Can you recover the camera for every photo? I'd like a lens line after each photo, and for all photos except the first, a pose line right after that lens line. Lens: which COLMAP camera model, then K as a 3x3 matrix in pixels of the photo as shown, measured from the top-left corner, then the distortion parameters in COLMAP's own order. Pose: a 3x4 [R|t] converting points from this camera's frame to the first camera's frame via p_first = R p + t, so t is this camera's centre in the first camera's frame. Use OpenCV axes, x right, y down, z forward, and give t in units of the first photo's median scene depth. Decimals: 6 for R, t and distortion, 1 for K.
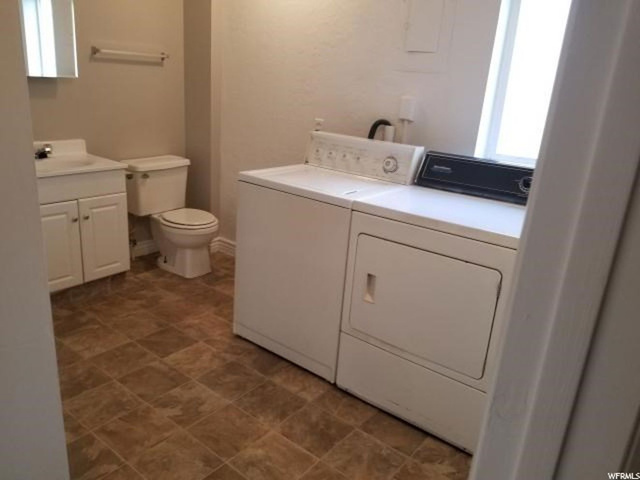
lens RADIAL K [[505.3, 0, 315.2], [0, 505.3, 237.5], [0, 0, 1]] dist [0.039478, 0.007865]
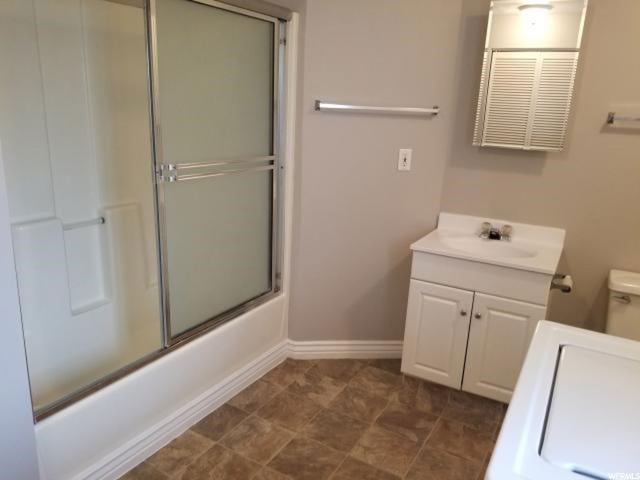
lens RADIAL K [[505.3, 0, 317.2], [0, 505.3, 244.8], [0, 0, 1]] dist [0.039478, 0.007865]
pose [[0.165889, 0.202813, -0.965064, 0.256175], [-0.344515, 0.928879, 0.135988, -0.162701], [0.924008, 0.309920, 0.223963, 0.540937]]
